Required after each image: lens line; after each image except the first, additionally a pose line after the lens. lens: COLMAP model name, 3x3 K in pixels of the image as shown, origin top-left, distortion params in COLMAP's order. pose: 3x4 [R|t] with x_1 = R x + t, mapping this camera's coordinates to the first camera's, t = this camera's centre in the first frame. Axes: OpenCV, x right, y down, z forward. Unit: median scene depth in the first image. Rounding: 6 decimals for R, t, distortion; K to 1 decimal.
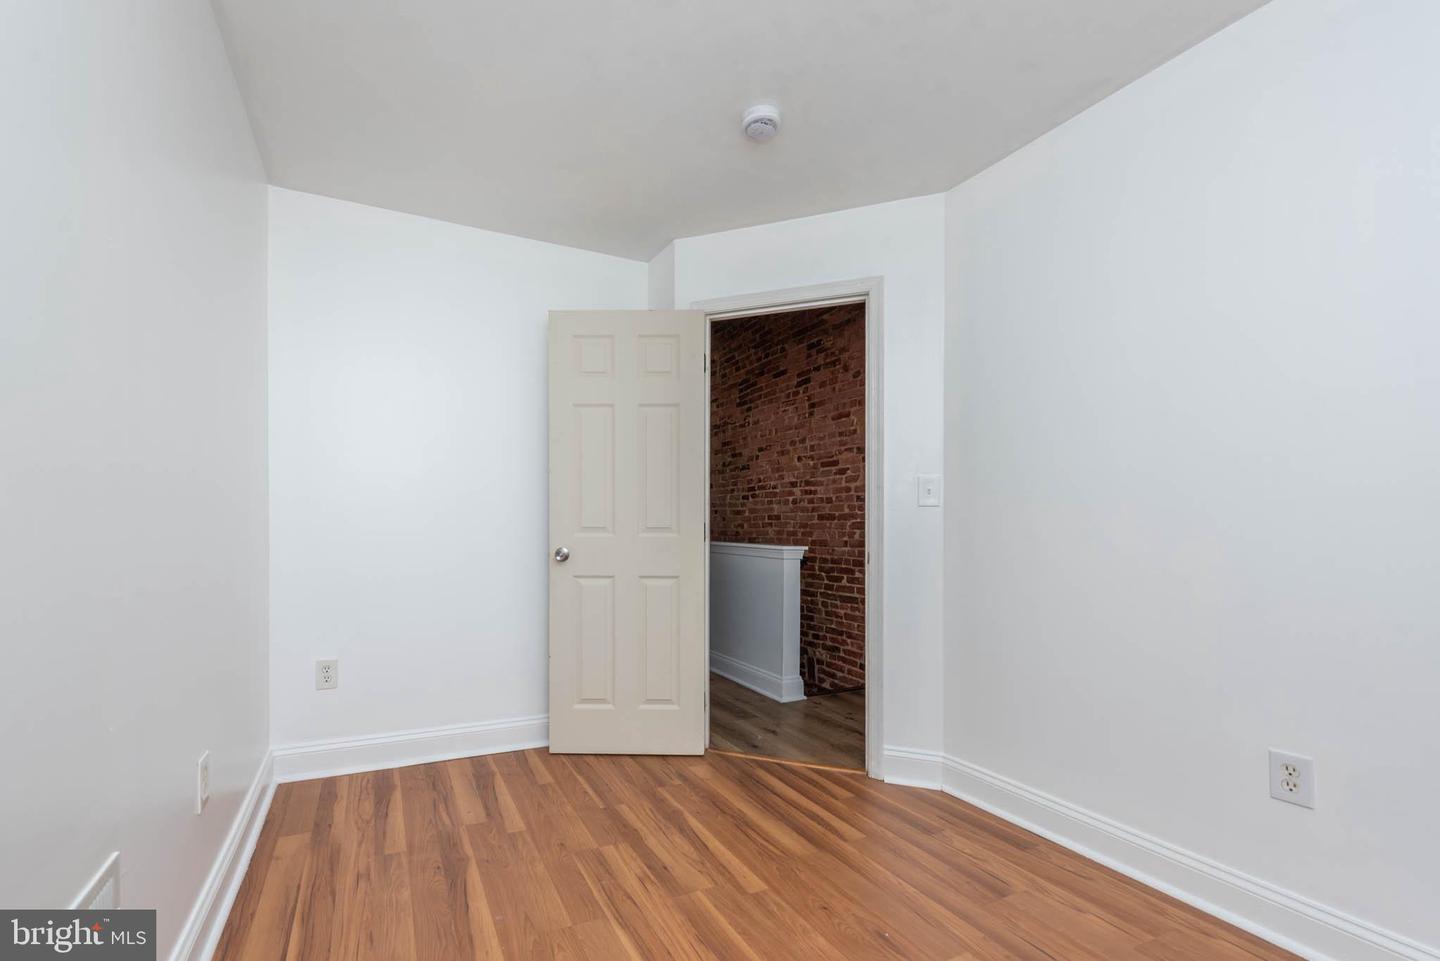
lens RADIAL K [[585.0, 0, 715.9], [0, 585.0, 527.5], [0, 0, 1]] dist [0.001148, 0.000065]
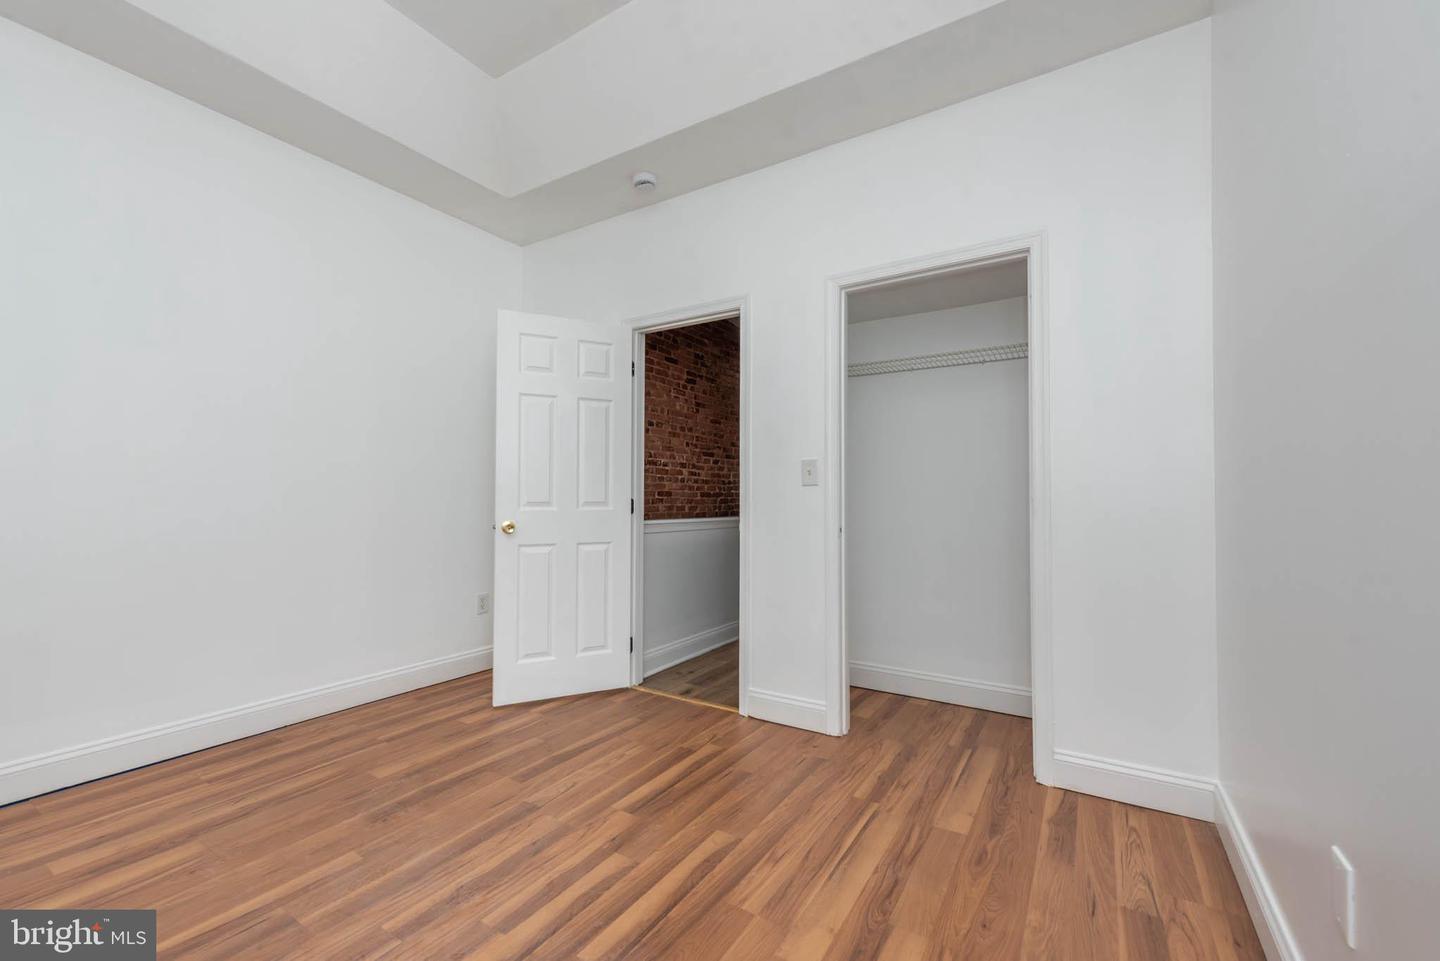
lens RADIAL K [[585.0, 0, 719.3], [0, 585.0, 486.4], [0, 0, 1]] dist [0.001148, 0.000065]
pose [[-0.457941, 0.012451, 0.888895, -0.925235], [-0.003653, 0.999867, -0.015887, -0.014781], [-0.888975, -0.010523, -0.457835, 1.477989]]
